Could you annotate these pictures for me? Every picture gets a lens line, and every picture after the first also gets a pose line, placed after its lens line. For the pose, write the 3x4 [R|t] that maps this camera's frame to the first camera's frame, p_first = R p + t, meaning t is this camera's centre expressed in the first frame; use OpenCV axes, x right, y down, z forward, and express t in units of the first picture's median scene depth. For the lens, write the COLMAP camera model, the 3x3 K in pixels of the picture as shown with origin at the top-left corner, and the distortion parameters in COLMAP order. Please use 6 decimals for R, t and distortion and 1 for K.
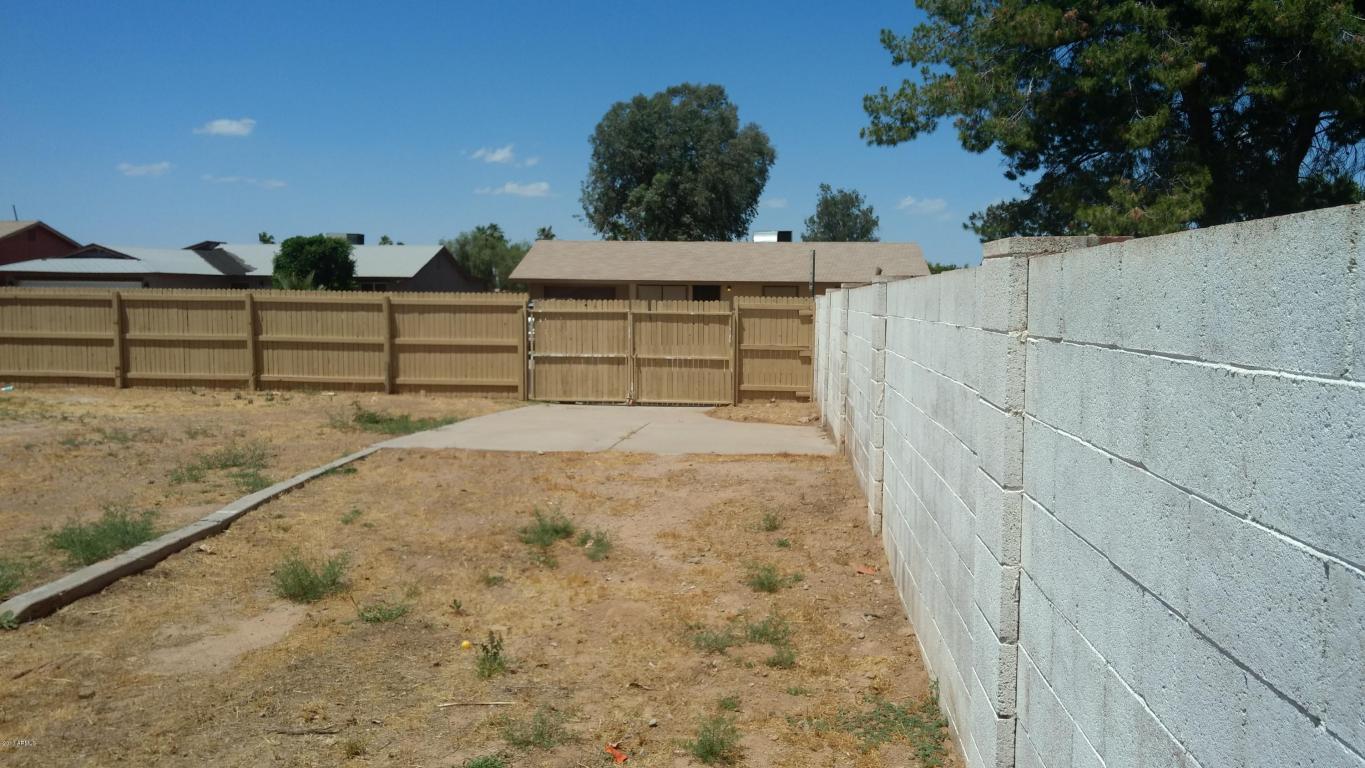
lens RADIAL K [[1087.3, 0, 682.5], [0, 1087.3, 384.0], [0, 0, 1]] dist [0.029837, 0.004901]
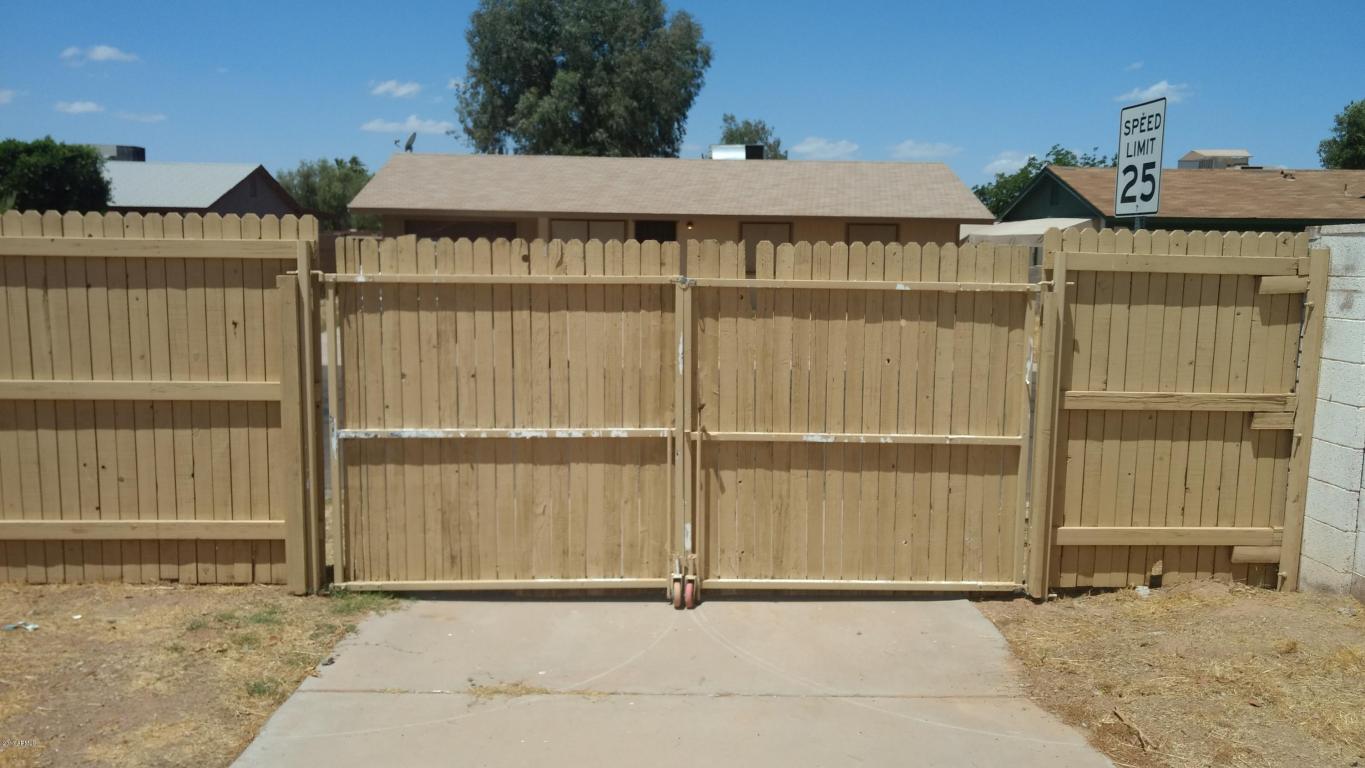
lens RADIAL K [[1087.3, 0, 682.5], [0, 1087.3, 384.0], [0, 0, 1]] dist [0.029837, 0.004901]
pose [[0.993513, -0.012486, 0.113033, -0.026782], [0.006655, 0.998635, 0.051811, -0.017985], [-0.113525, -0.050723, 0.992239, 0.236248]]
